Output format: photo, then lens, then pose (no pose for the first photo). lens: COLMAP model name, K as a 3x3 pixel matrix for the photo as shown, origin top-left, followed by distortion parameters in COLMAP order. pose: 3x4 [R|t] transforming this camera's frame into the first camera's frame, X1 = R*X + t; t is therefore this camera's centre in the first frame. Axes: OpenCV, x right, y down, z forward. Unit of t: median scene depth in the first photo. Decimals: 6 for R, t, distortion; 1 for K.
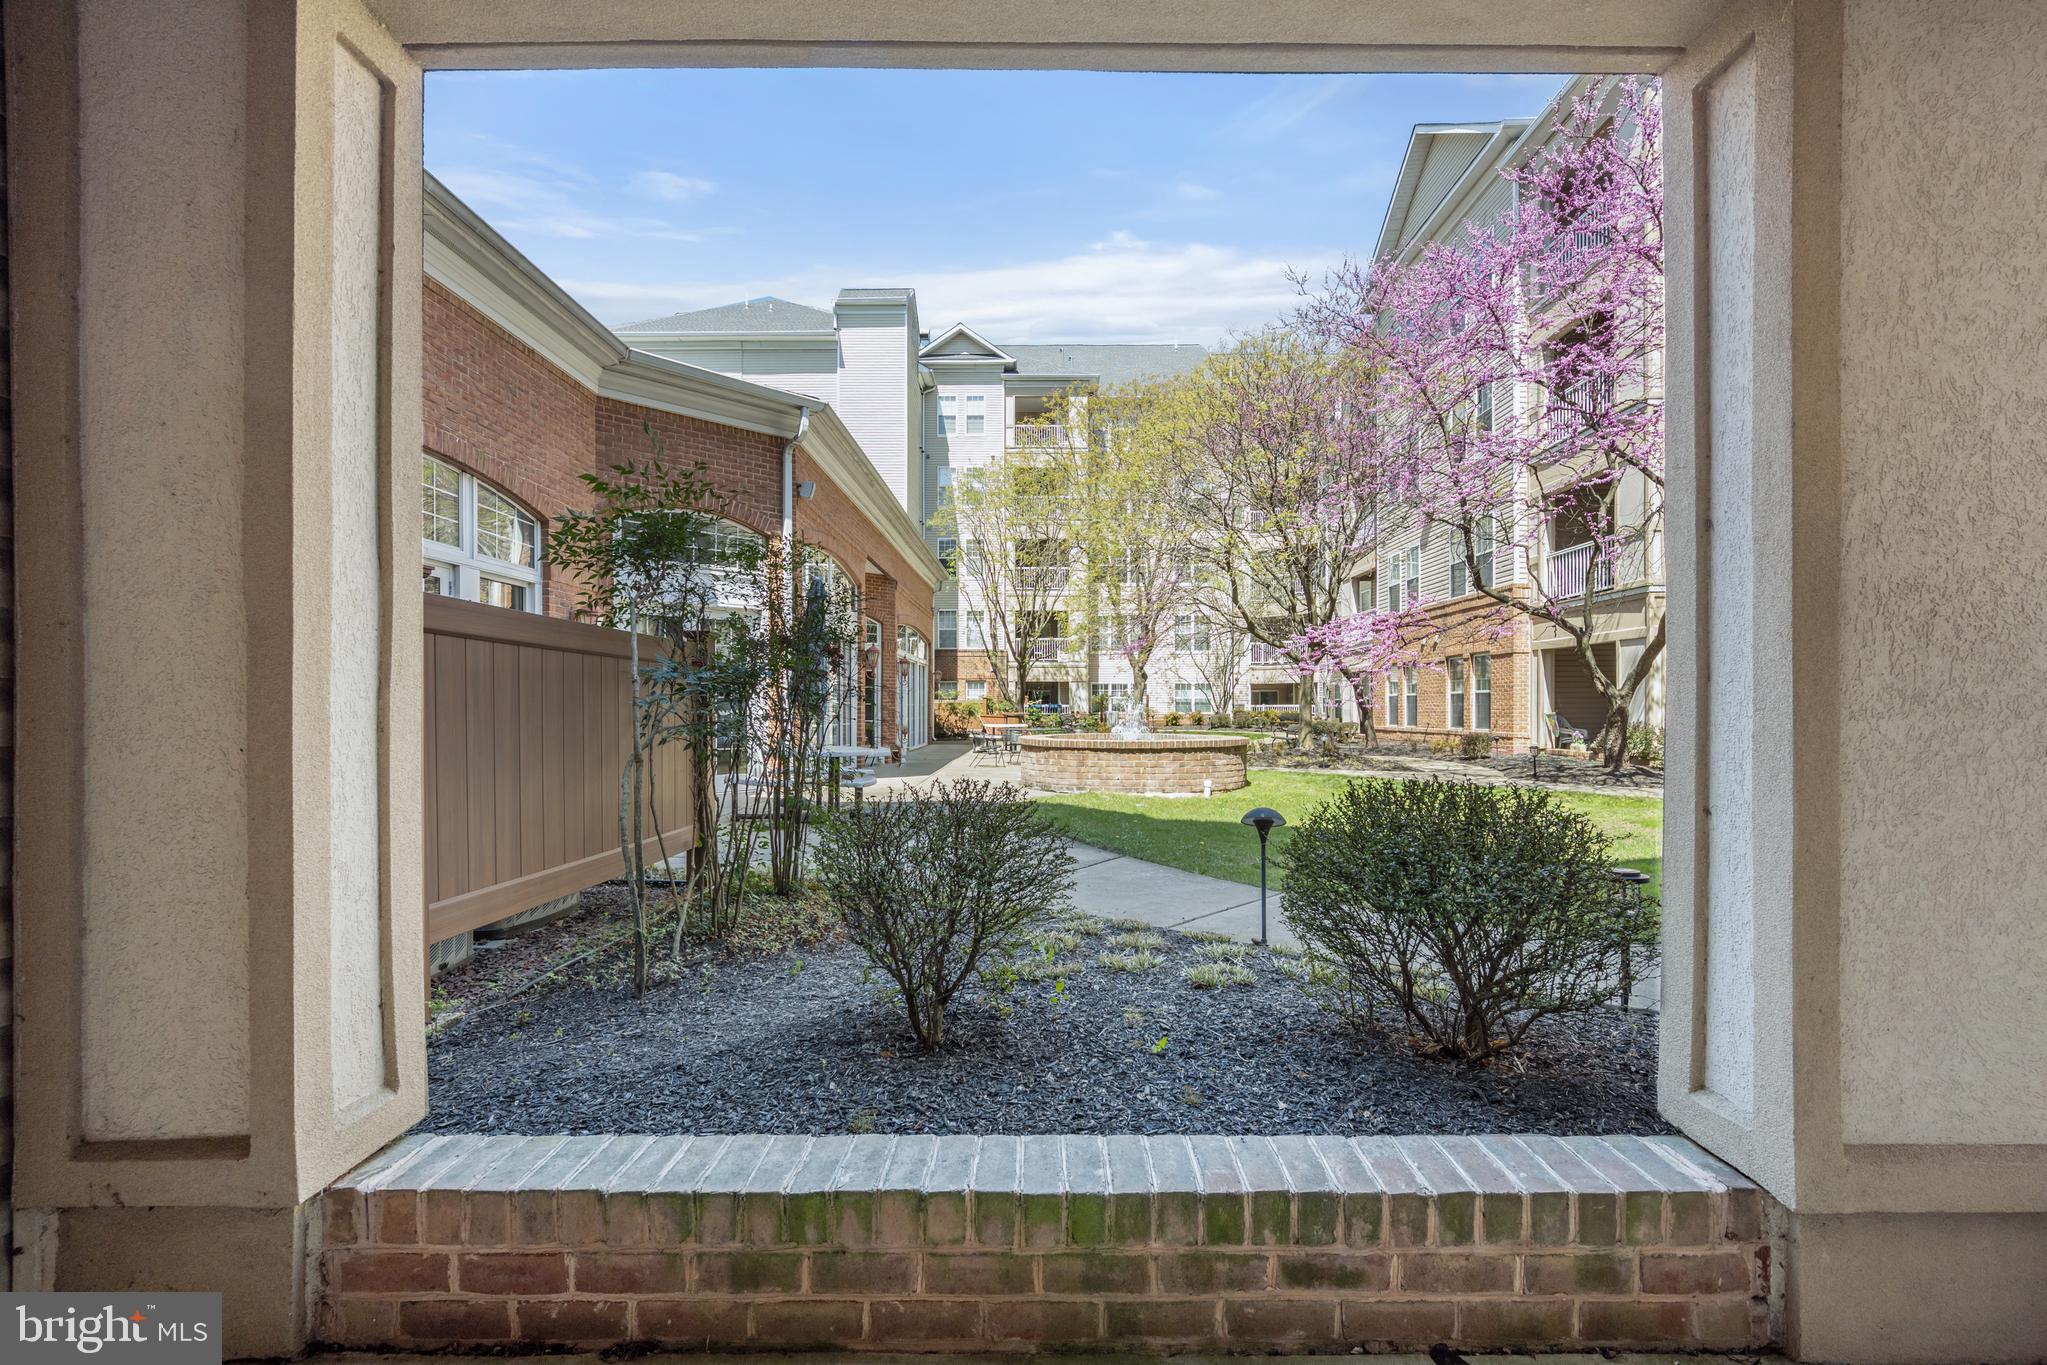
lens RADIAL K [[856.3, 0, 1029.3], [0, 856.3, 706.4], [0, 0, 1]] dist [0.000749, 0.000247]
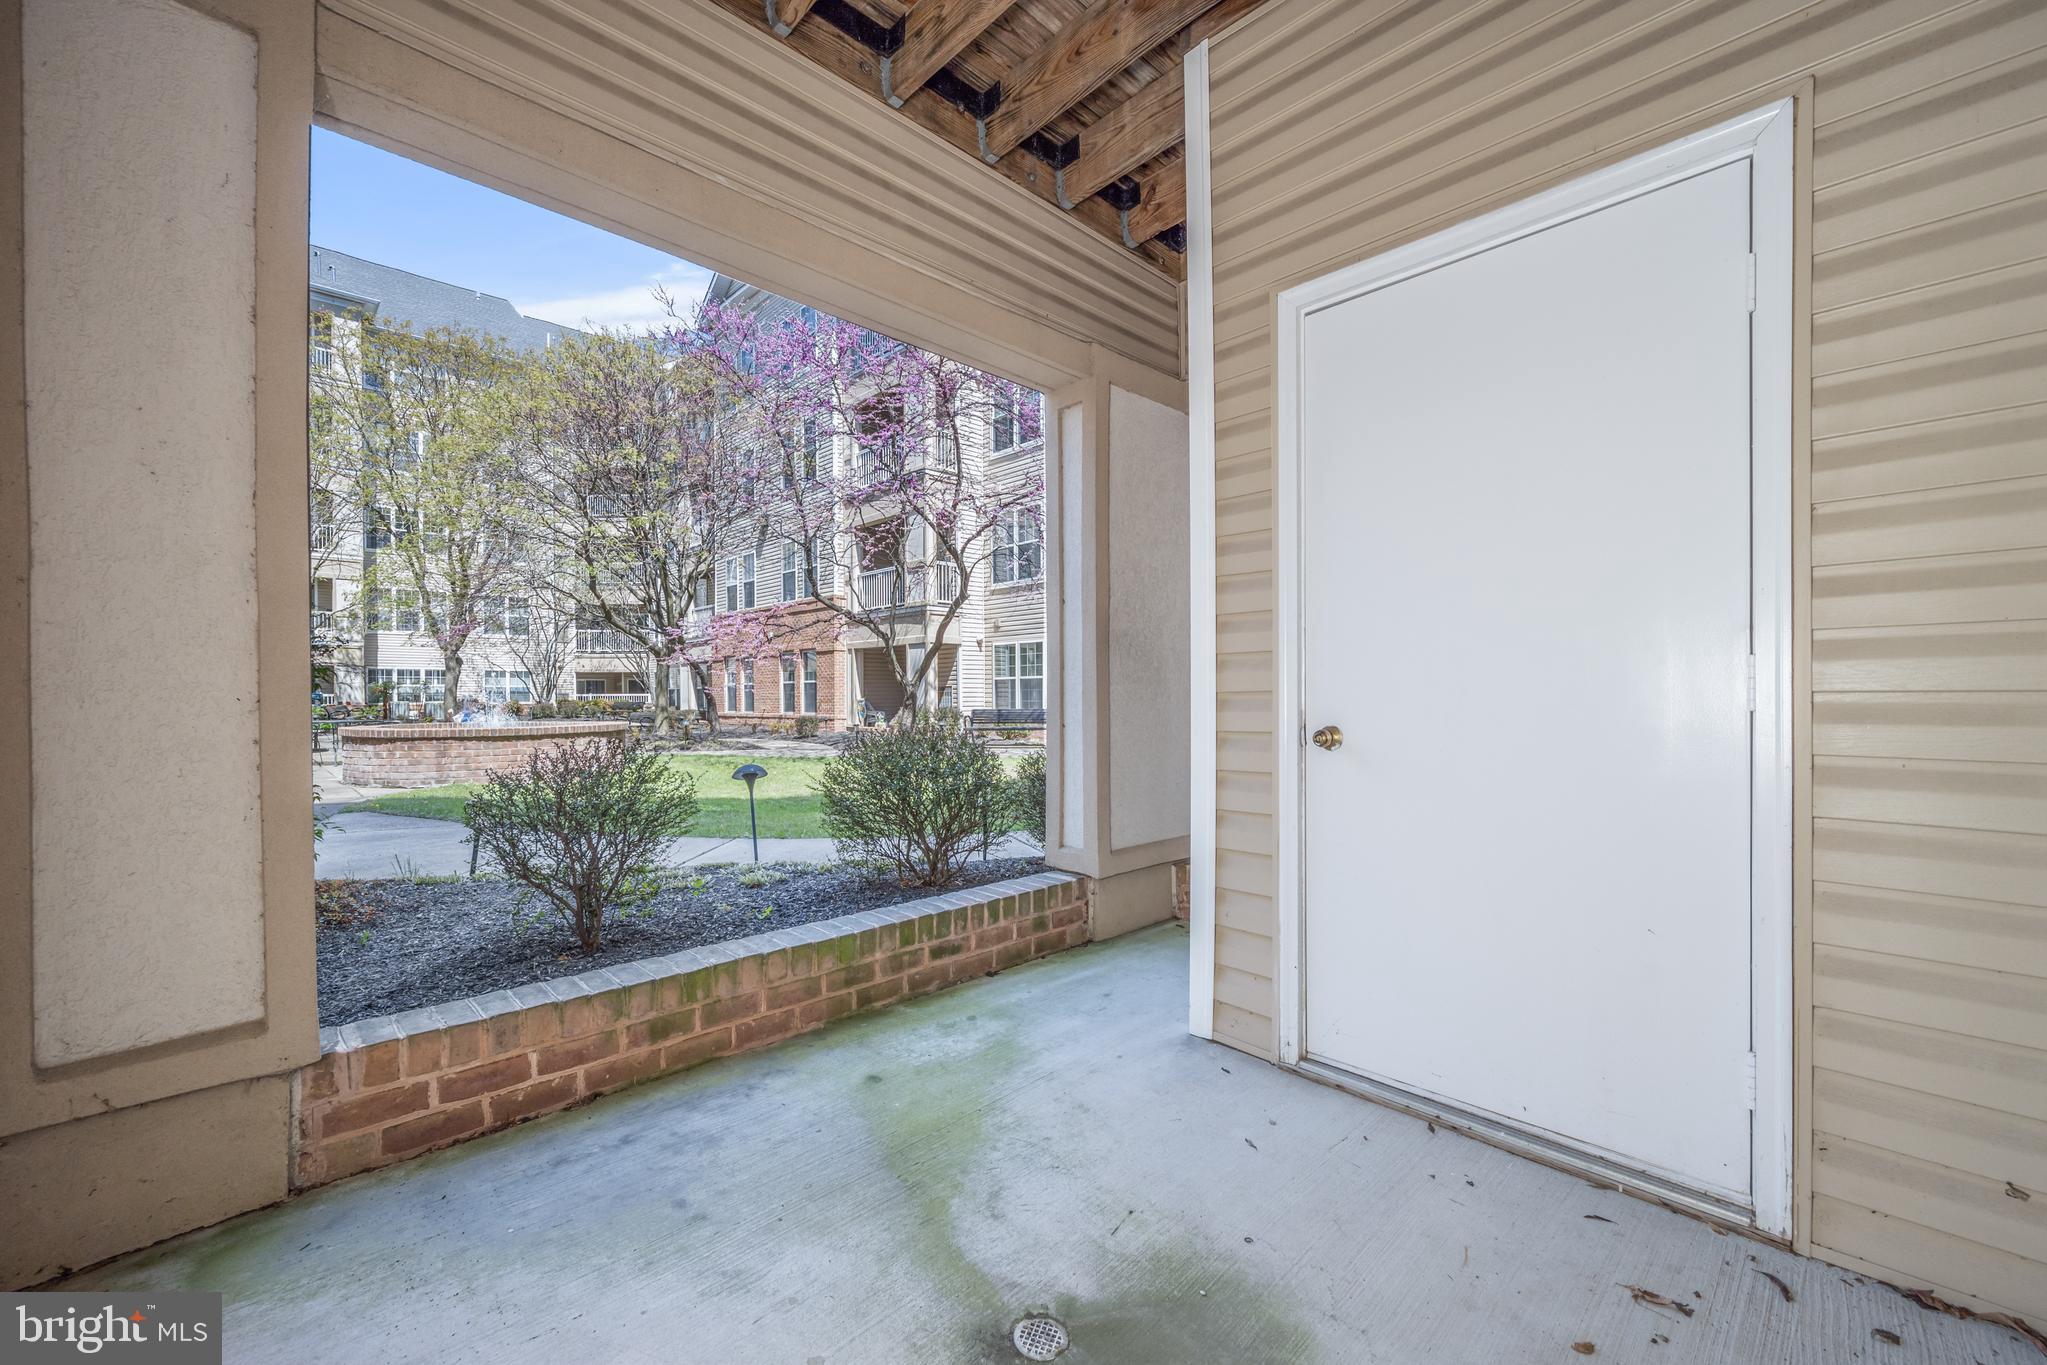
lens RADIAL K [[829.1, 0, 1022.0], [0, 829.1, 689.5], [0, 0, 1]] dist [-0.002018, 0.000689]
pose [[0.716658, 0.003286, 0.697417, -0.446853], [0.002881, 0.999966, -0.007671, 0.023419], [-0.697418, 0.007507, 0.716625, -0.274450]]
